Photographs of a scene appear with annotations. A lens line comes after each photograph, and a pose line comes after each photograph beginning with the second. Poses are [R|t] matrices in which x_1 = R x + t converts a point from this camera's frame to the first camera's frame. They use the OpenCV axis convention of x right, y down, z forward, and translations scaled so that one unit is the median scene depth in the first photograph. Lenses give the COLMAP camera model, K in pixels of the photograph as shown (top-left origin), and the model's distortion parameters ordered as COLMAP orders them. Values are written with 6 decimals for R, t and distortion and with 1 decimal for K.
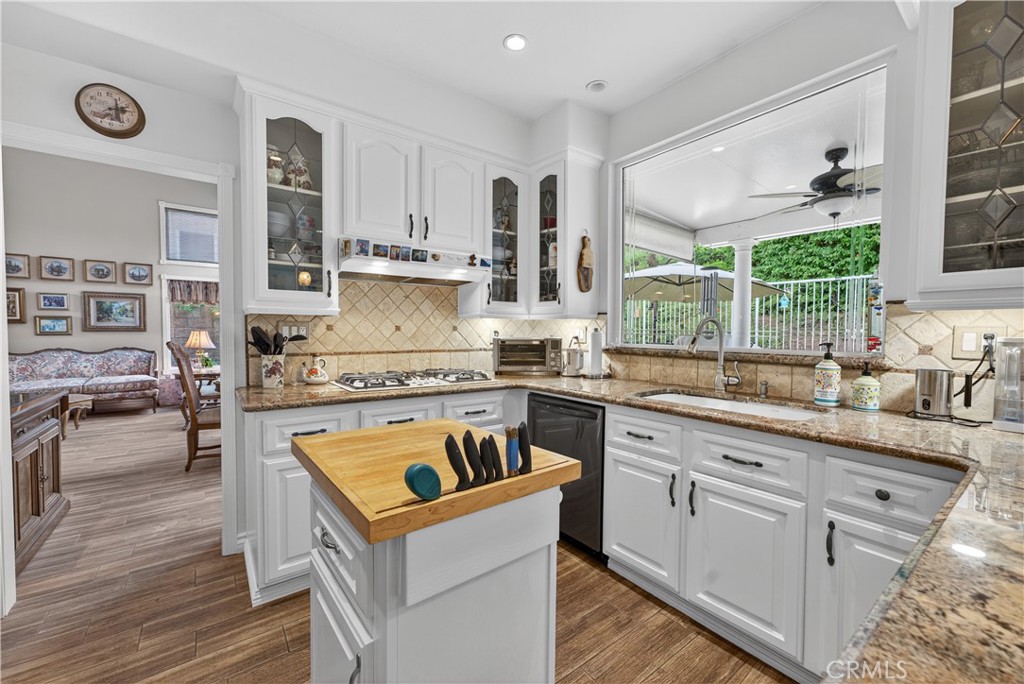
lens RADIAL K [[414.2, 0, 517.6], [0, 414.2, 344.2], [0, 0, 1]] dist [0.001890, 0.002774]
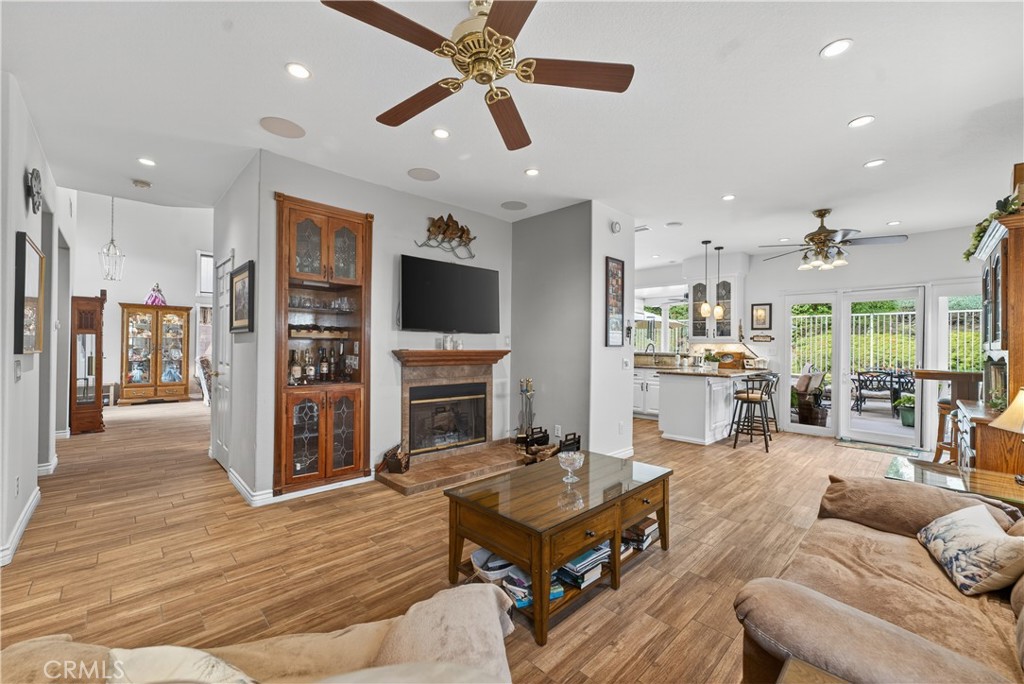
lens RADIAL K [[414.2, 0, 518.3], [0, 414.2, 345.6], [0, 0, 1]] dist [0.001890, 0.002774]
pose [[0.992071, -0.000434, 0.125674, -0.795910], [0.004814, 0.999391, -0.034547, 0.047963], [-0.125583, 0.034878, 0.991470, -1.715987]]
